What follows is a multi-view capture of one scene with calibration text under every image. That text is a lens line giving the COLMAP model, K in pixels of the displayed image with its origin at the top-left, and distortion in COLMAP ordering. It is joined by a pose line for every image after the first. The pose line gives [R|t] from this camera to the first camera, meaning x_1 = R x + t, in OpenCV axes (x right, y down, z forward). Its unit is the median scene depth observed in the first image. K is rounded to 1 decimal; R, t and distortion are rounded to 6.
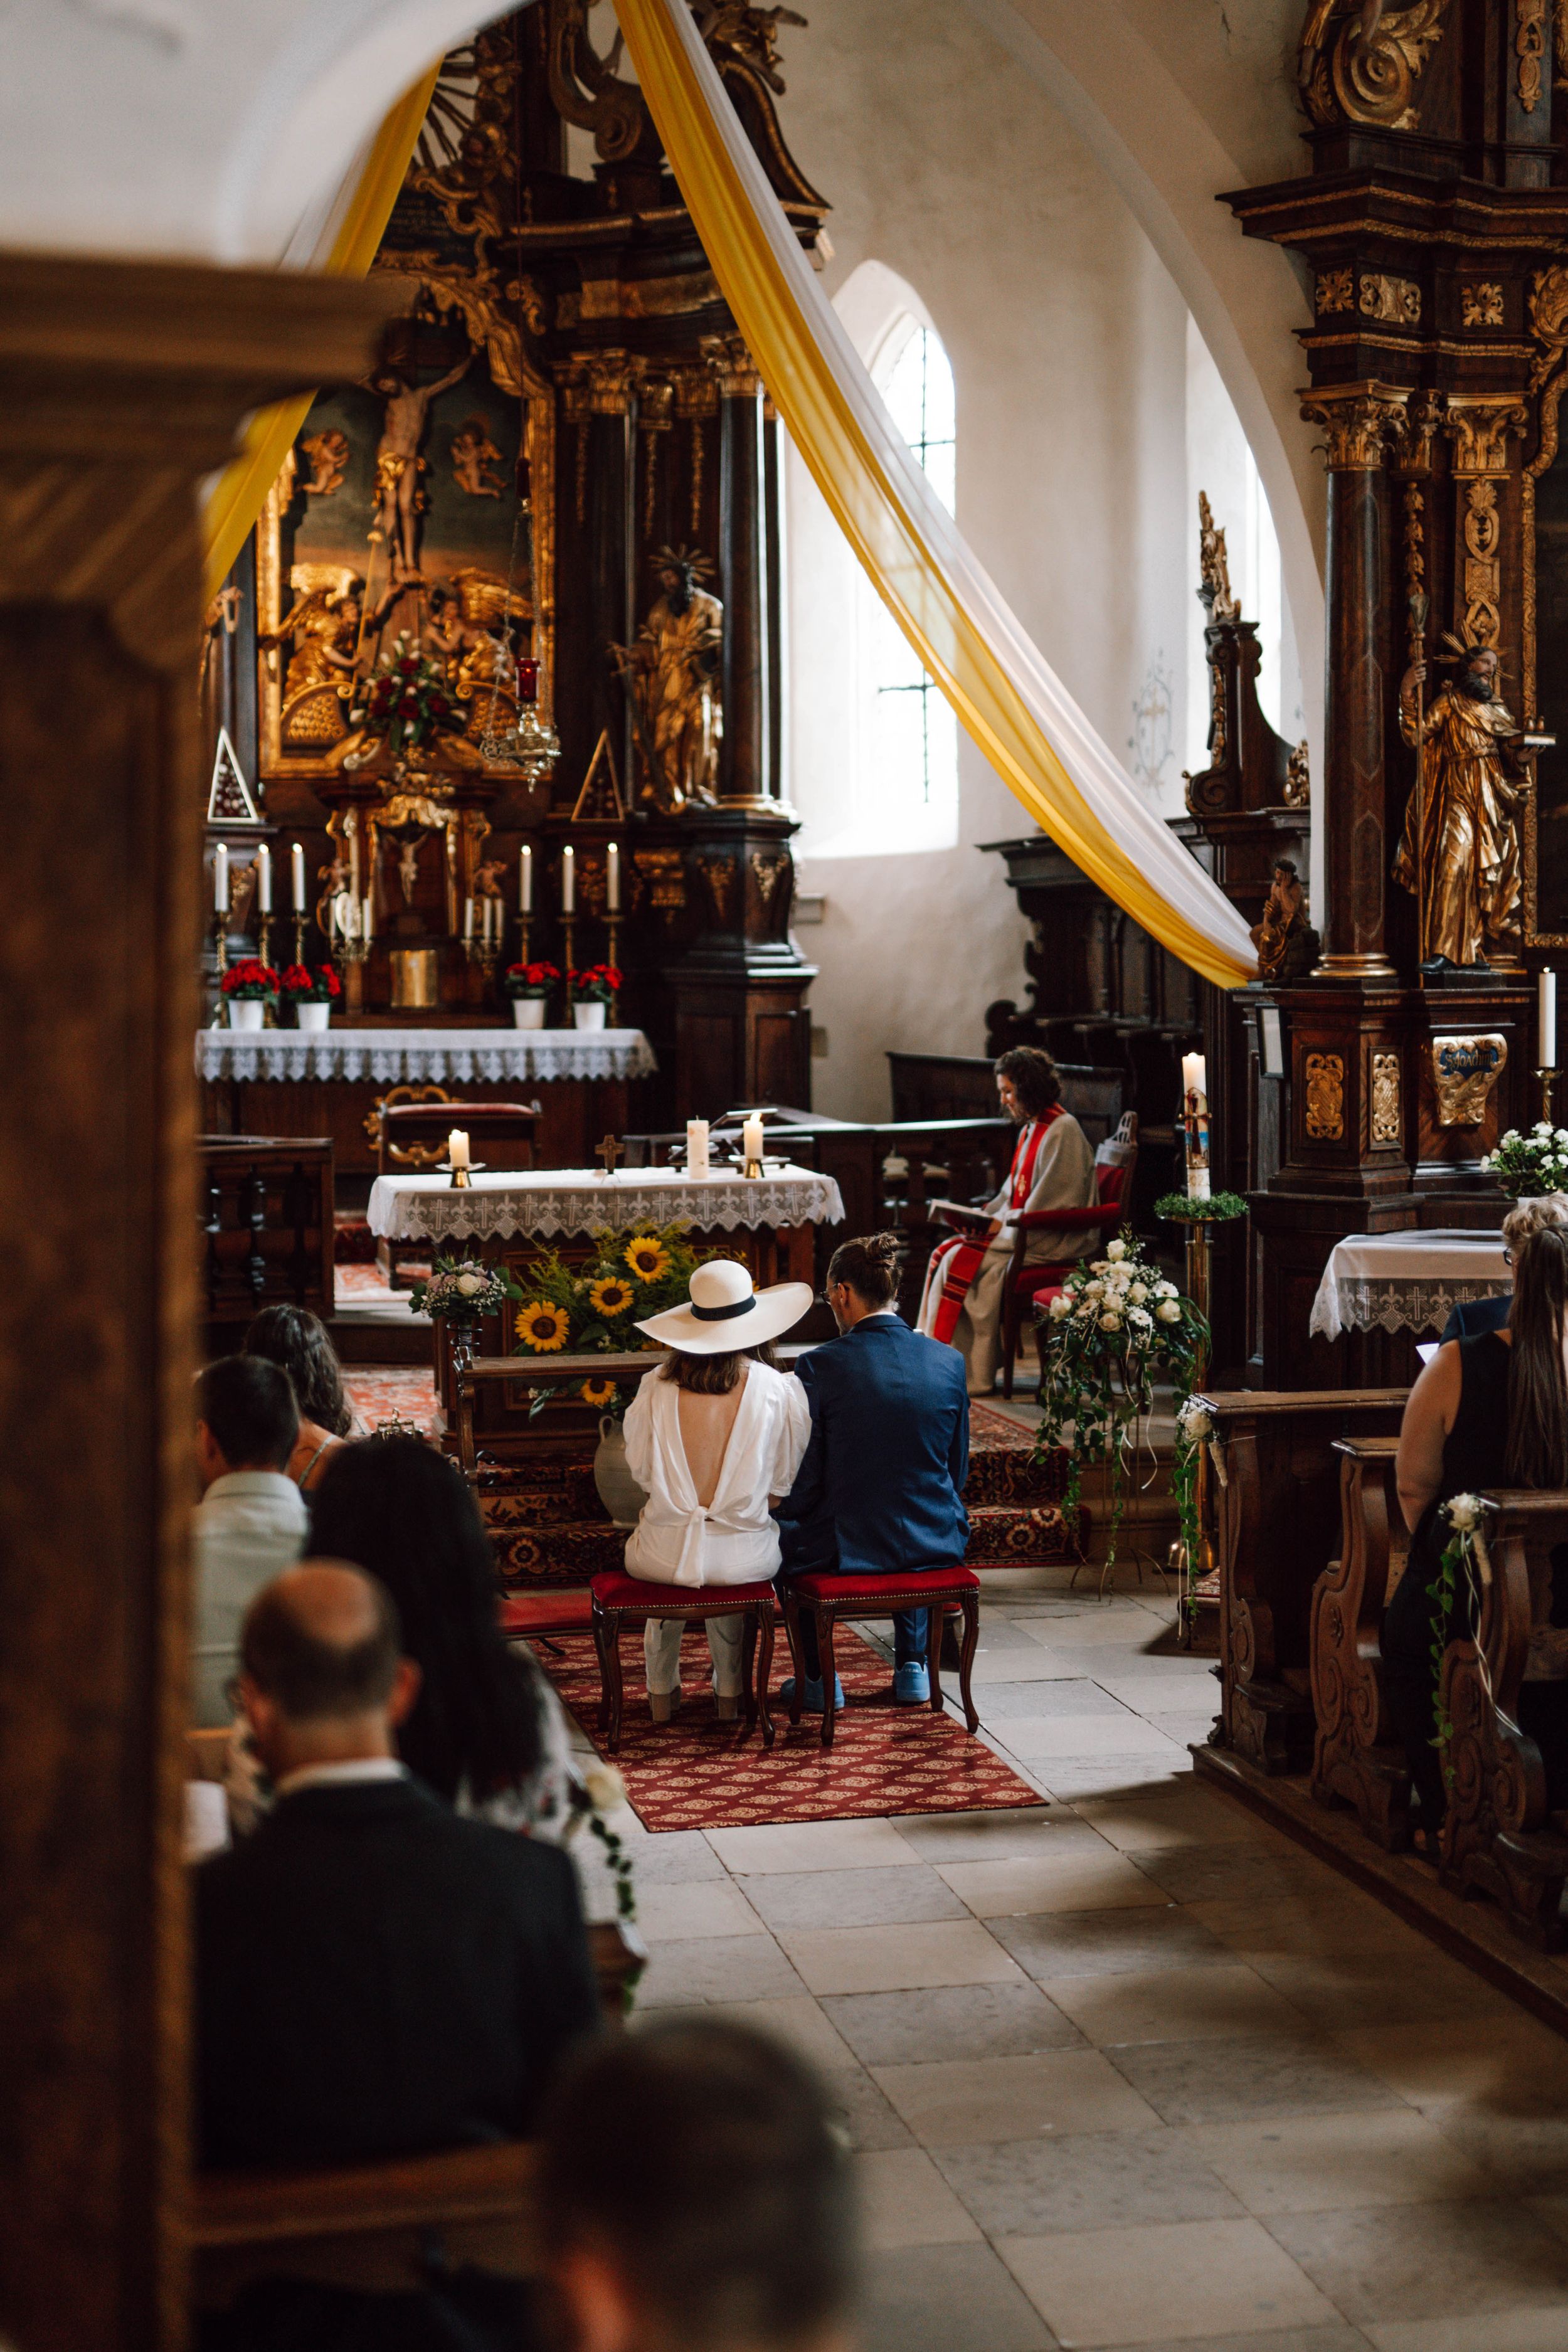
lens RADIAL K [[3333.6, 0, 784.0], [0, 3333.6, 1176.0], [0, 0, 1]] dist [-0.066625, 0.062520]
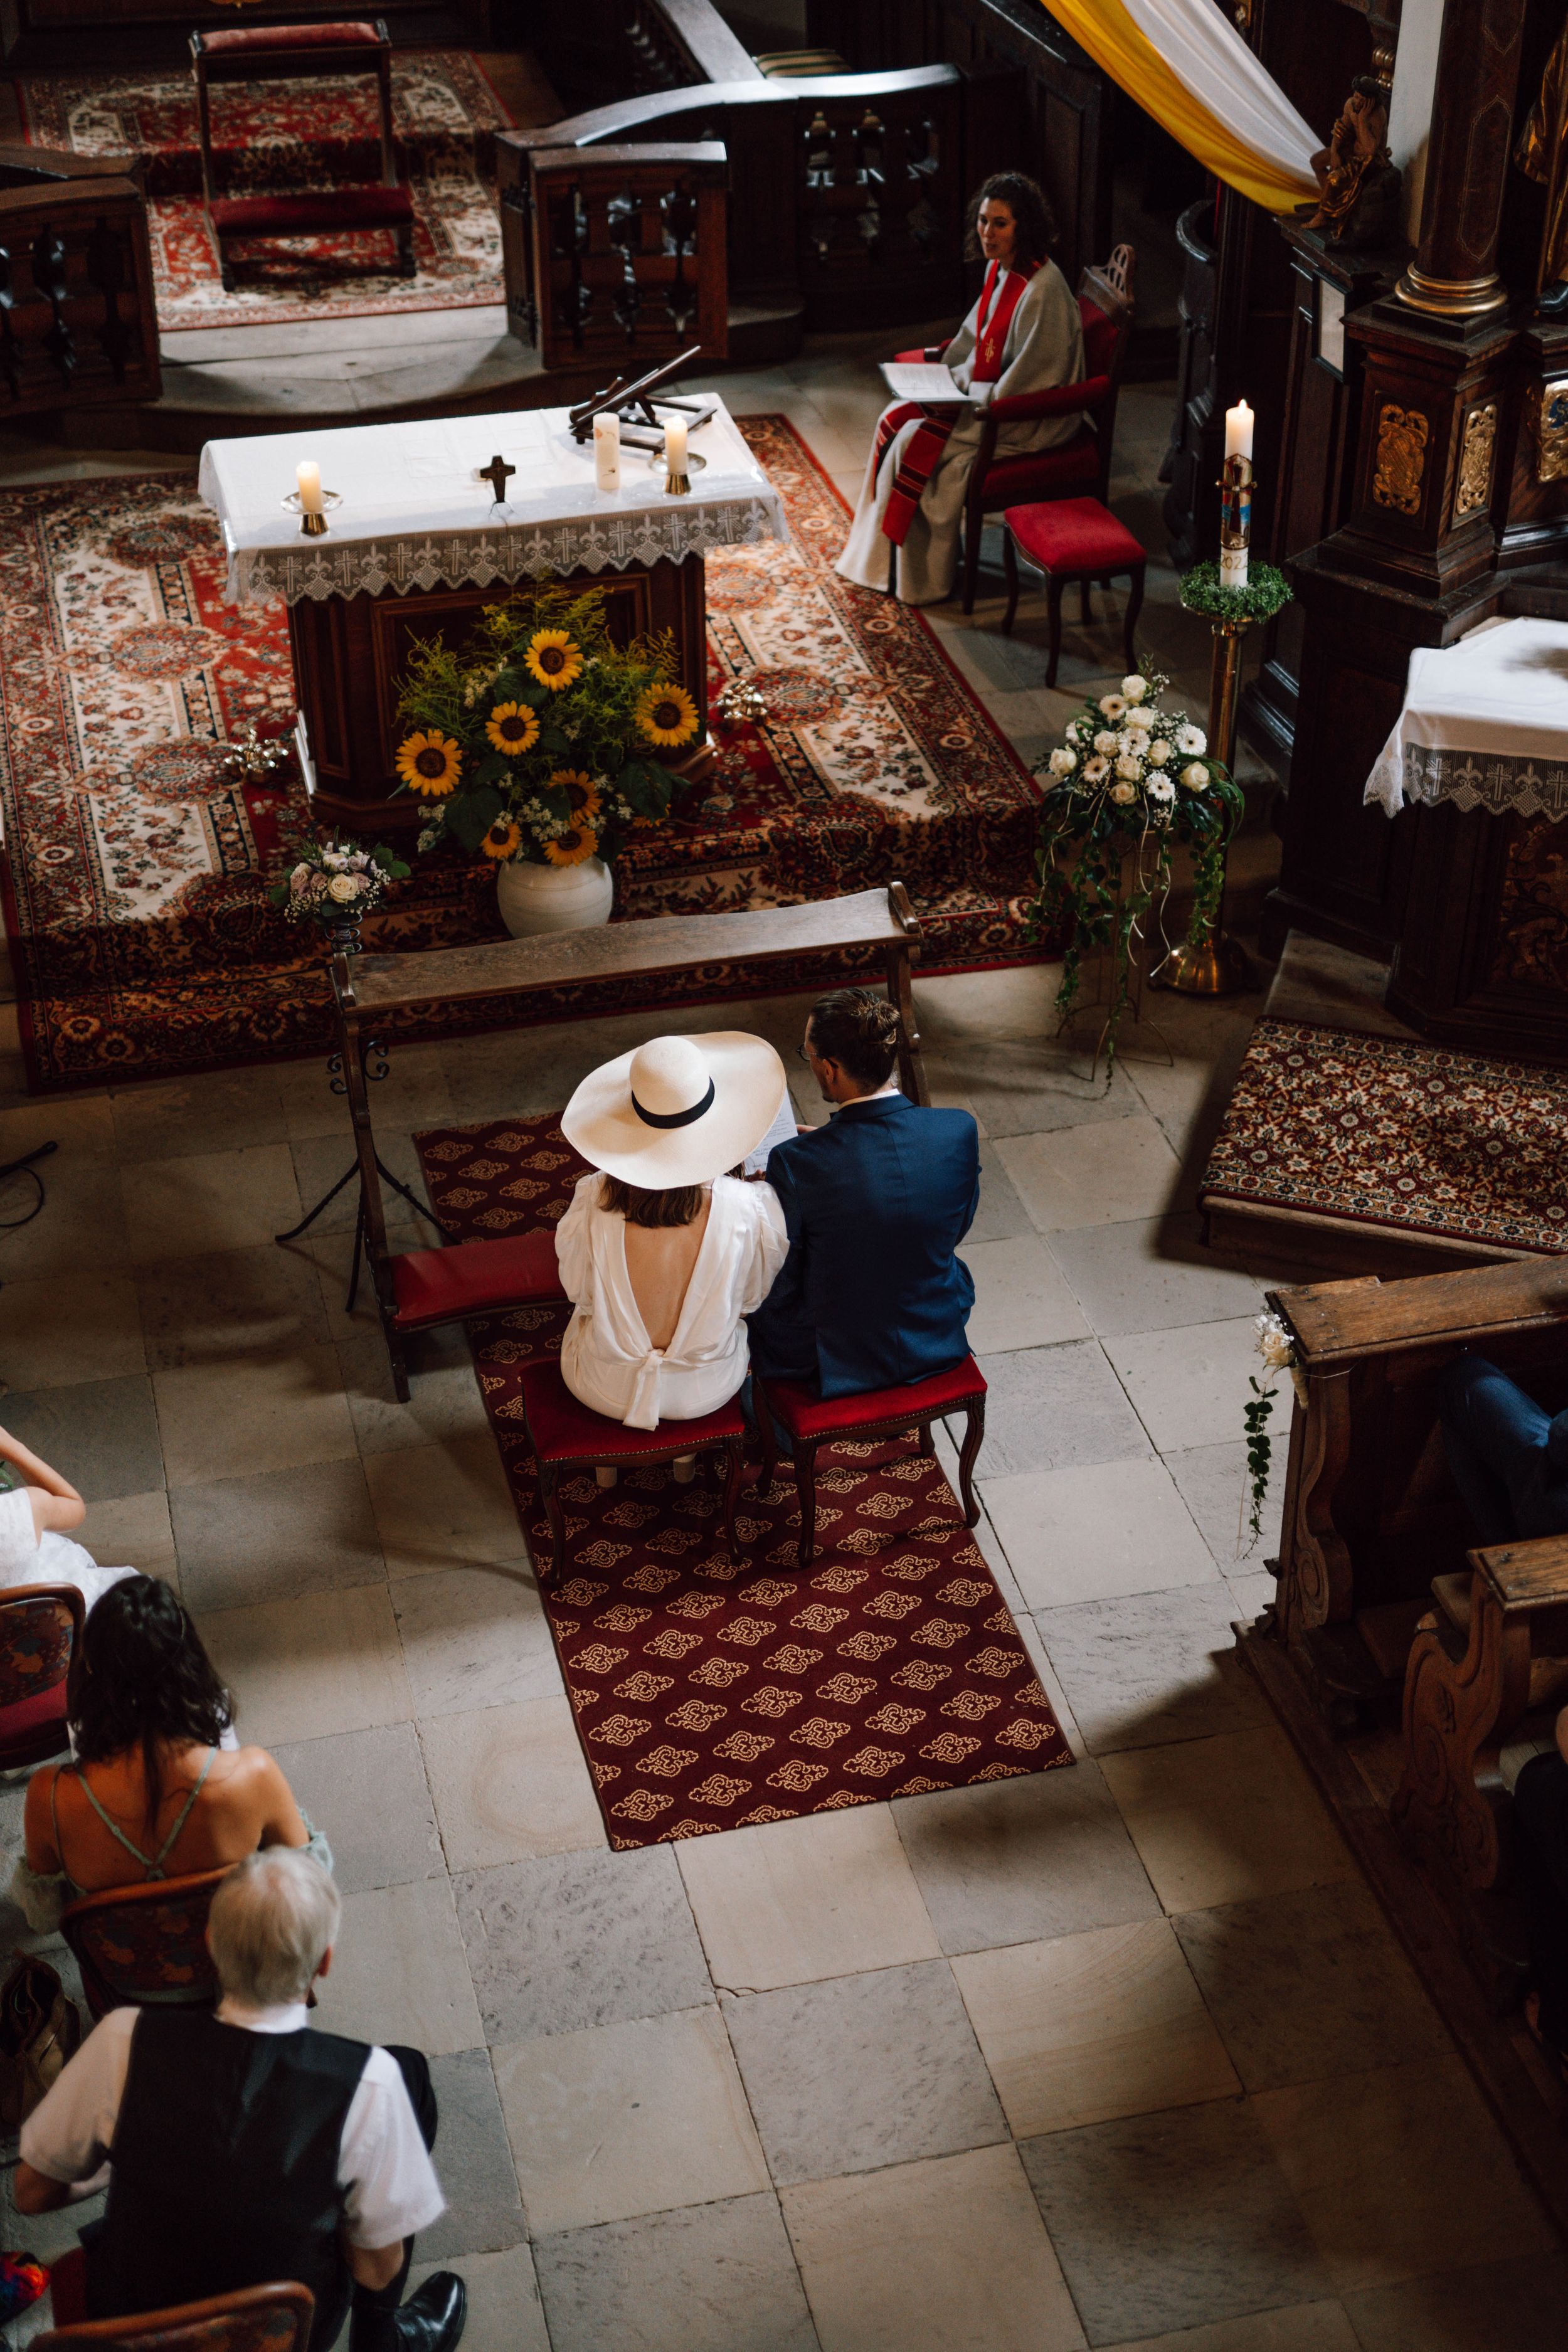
lens RADIAL K [[3190.1, 0, 784.0], [0, 3190.1, 1176.0], [0, 0, 1]] dist [-0.019981, 0.077420]
pose [[0.999012, -0.018454, 0.040423, -0.018907], [-0.003888, 0.869894, 0.493224, -0.254016], [-0.044266, -0.492894, 0.868963, 0.264785]]
